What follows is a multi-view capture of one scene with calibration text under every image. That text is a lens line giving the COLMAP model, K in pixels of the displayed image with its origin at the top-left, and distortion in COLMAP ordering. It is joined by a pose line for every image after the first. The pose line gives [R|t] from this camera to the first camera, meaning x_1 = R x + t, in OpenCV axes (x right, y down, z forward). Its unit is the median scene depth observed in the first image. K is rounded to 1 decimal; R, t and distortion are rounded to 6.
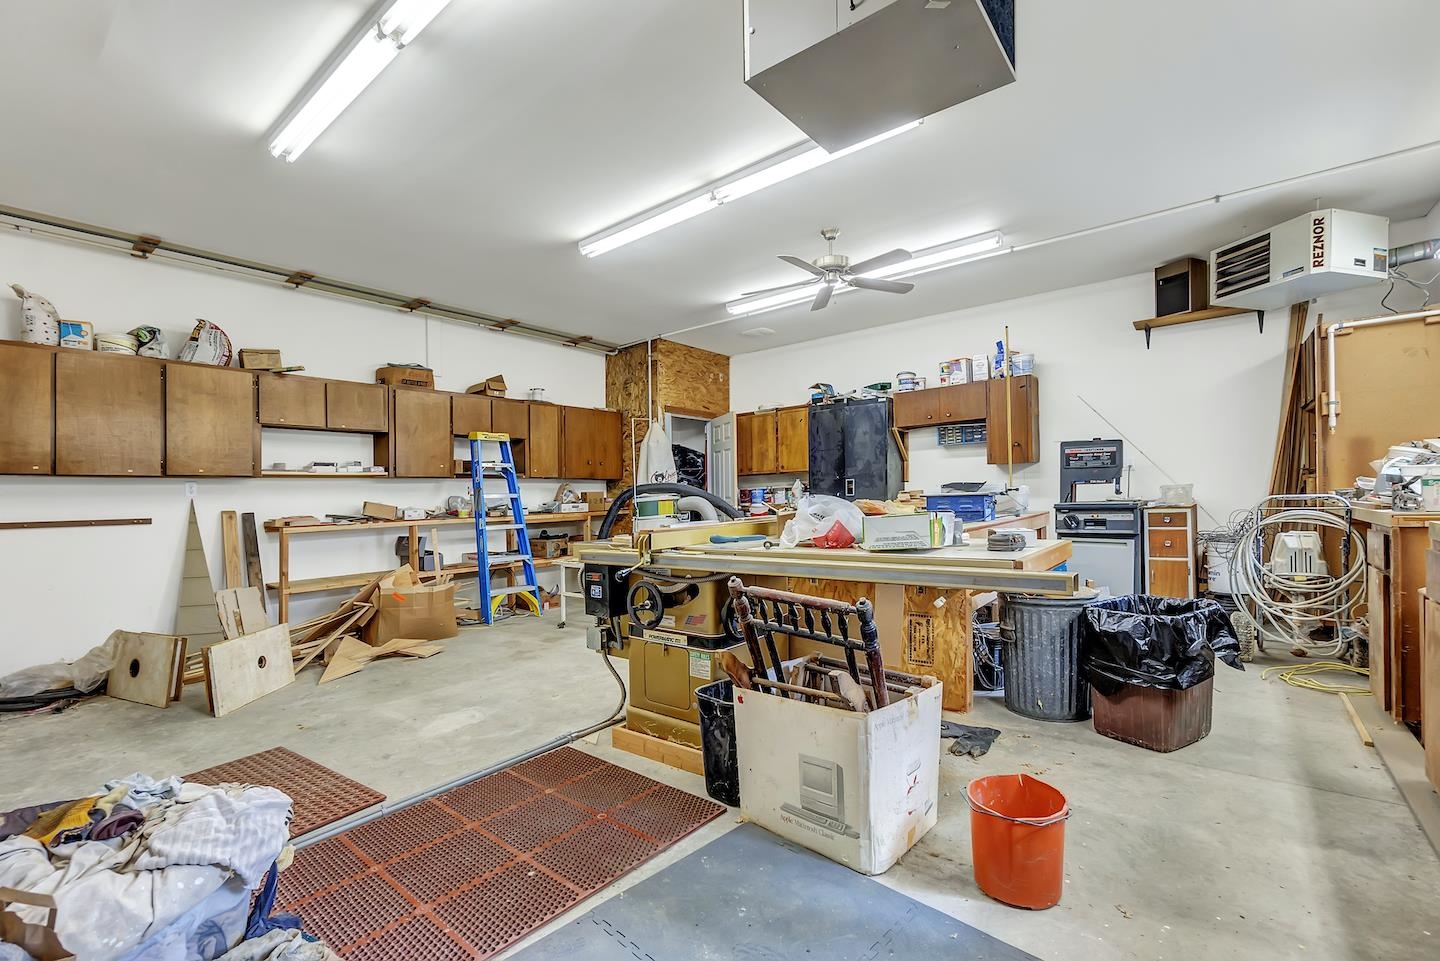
lens RADIAL K [[631.3, 0, 716.9], [0, 631.3, 481.1], [0, 0, 1]] dist [-0.003714, -0.000094]
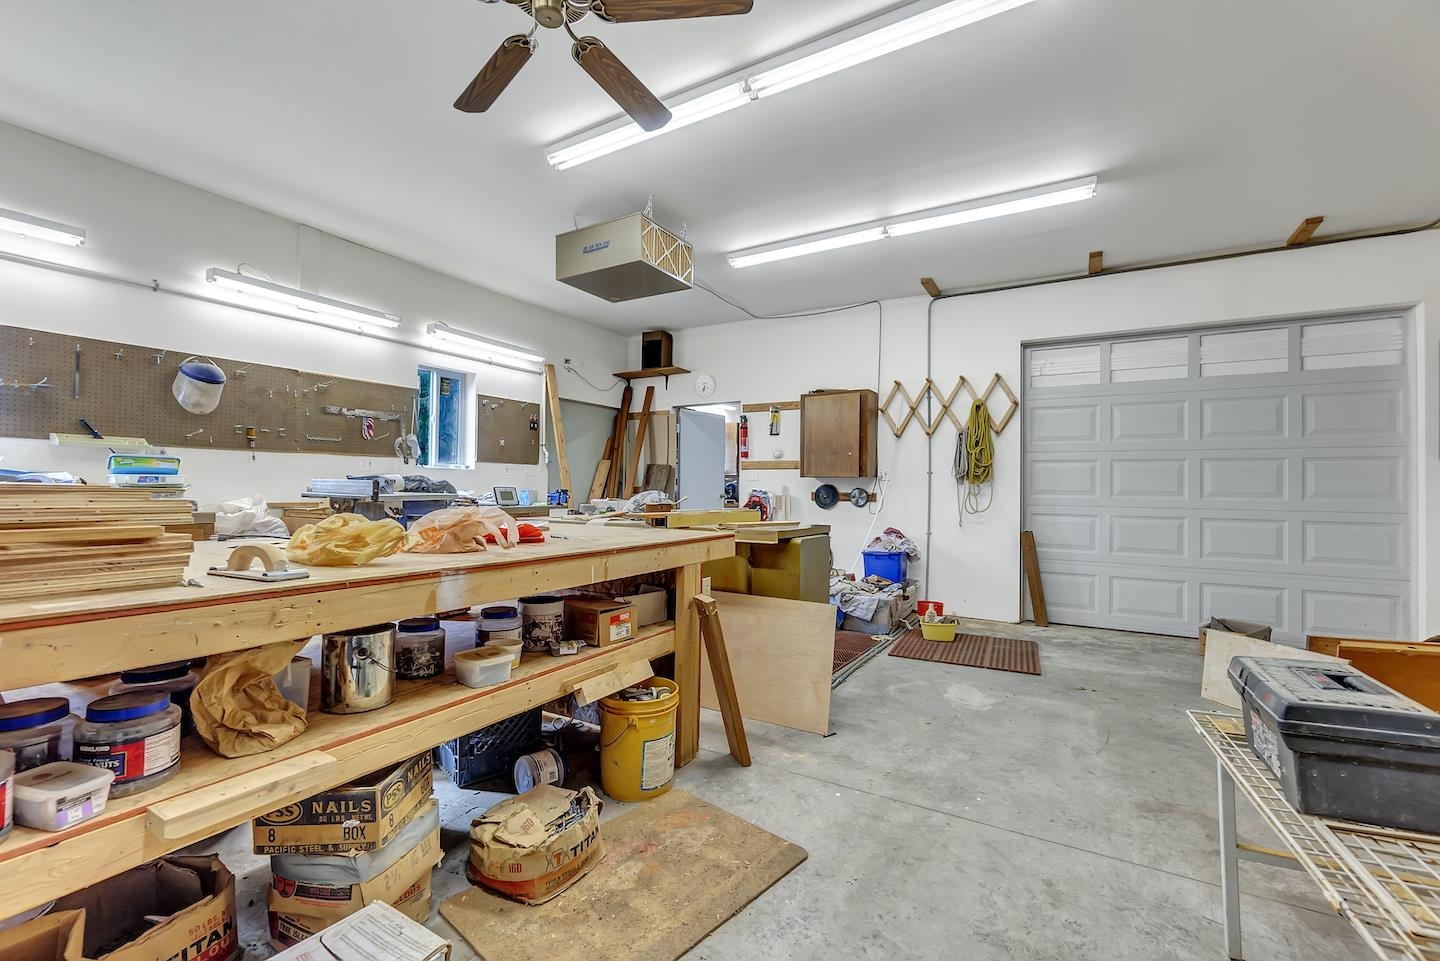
lens RADIAL K [[631.3, 0, 716.9], [0, 631.3, 481.1], [0, 0, 1]] dist [-0.003714, -0.000094]
pose [[-0.989798, 0.006226, -0.142342, 0.152198], [0.011097, 0.999379, -0.033450, 0.039384], [0.142046, -0.034689, -0.989252, 1.879402]]
